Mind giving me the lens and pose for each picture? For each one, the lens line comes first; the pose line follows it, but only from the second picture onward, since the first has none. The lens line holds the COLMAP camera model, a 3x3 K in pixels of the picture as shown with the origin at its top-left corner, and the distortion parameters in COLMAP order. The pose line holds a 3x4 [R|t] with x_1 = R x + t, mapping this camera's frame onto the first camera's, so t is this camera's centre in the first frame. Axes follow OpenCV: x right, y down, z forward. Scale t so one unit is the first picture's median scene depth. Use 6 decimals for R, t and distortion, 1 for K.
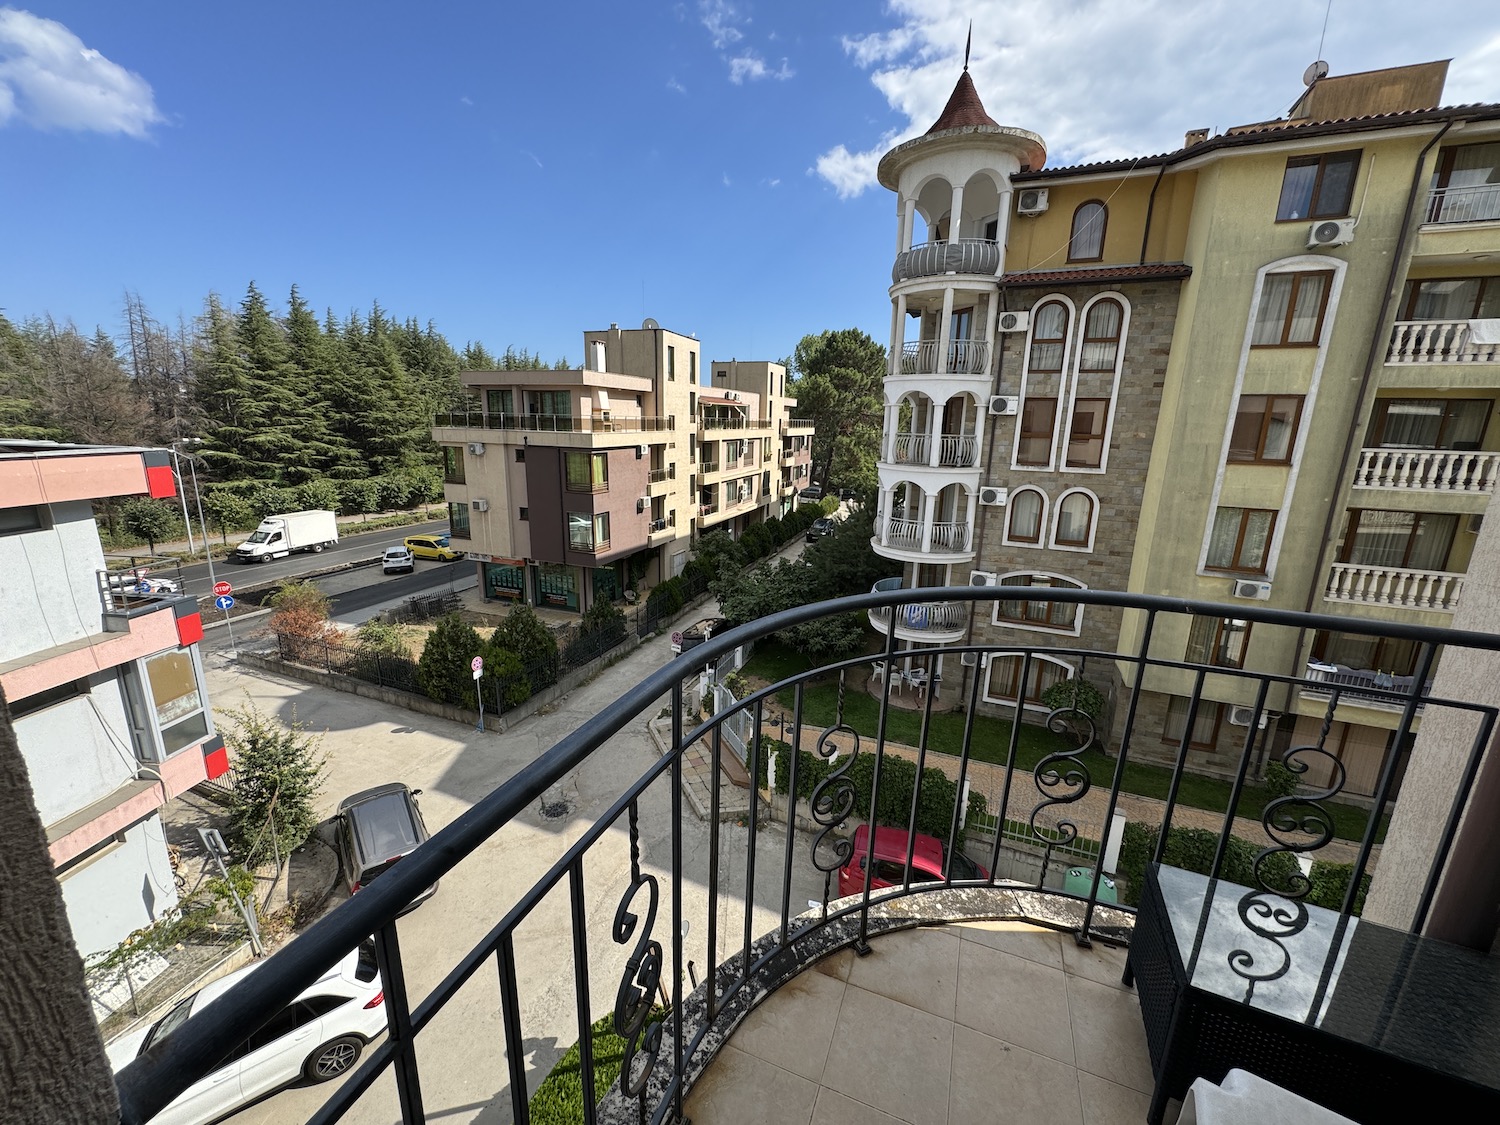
lens RADIAL K [[599.5, 0, 747.0], [0, 599.5, 566.7], [0, 0, 1]] dist [-0.001849, 0.000660]
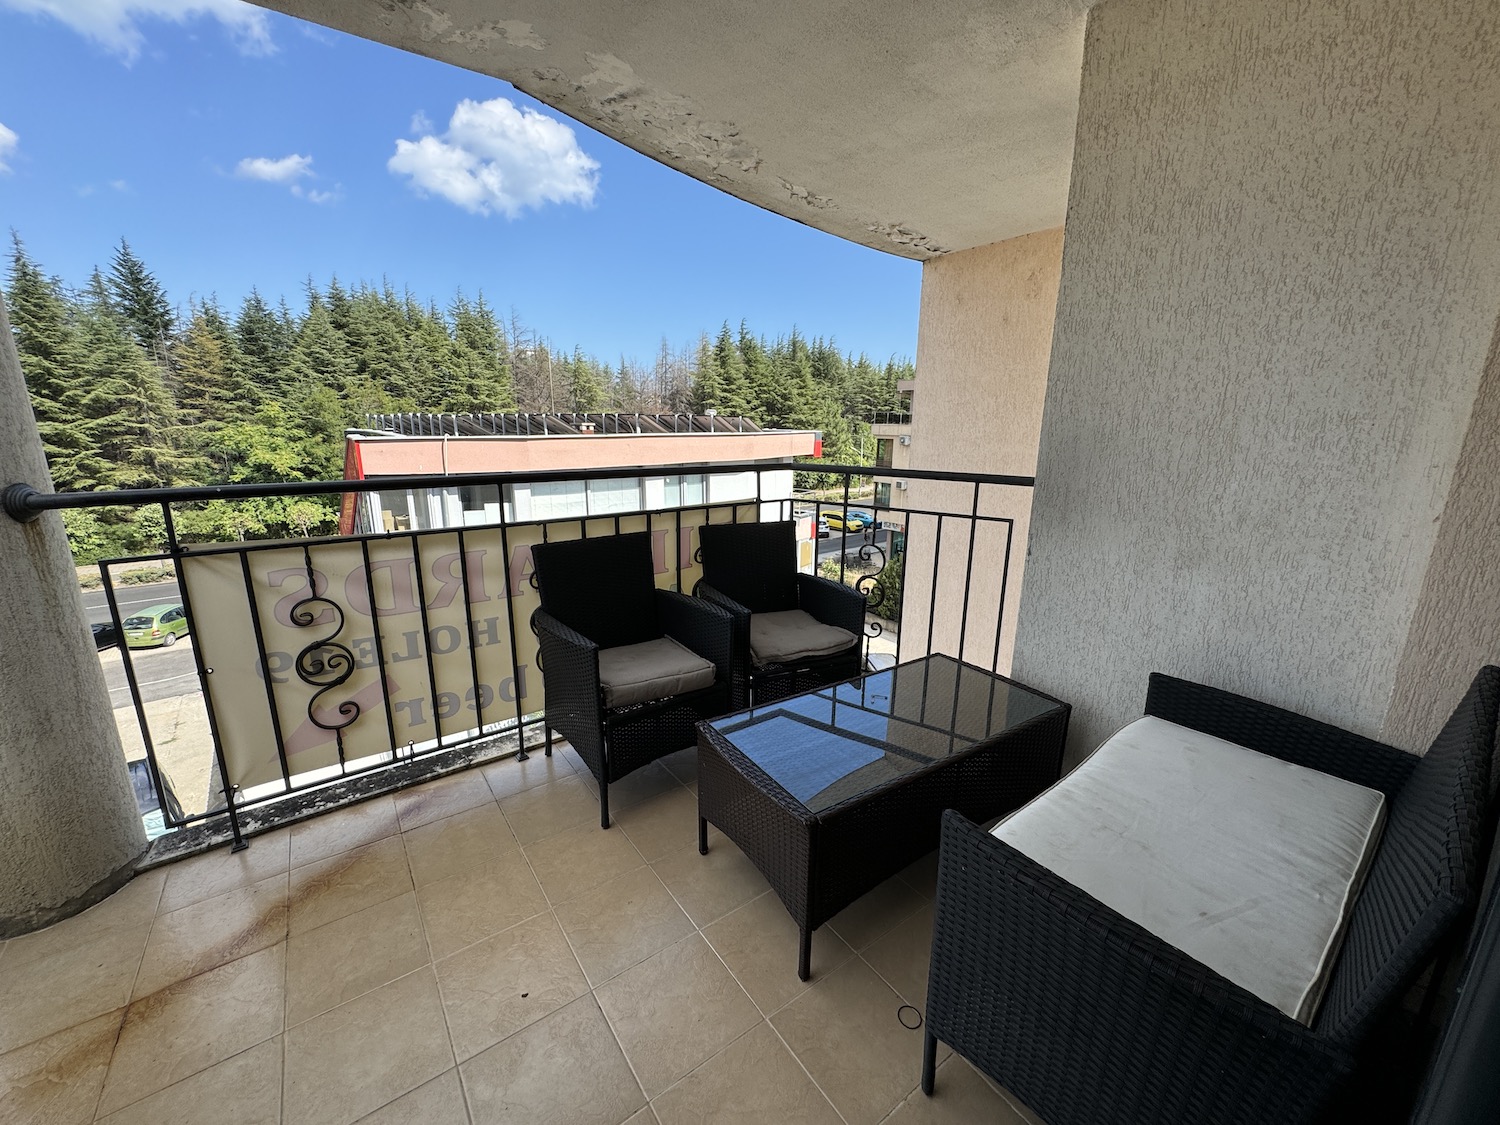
lens RADIAL K [[599.5, 0, 750.7], [0, 599.5, 558.3], [0, 0, 1]] dist [-0.001849, 0.000660]
pose [[0.855294, 0.104138, -0.507569, -0.026952], [-0.111726, 0.993617, 0.015594, 0.033862], [0.505953, 0.043371, 0.861470, -0.124607]]
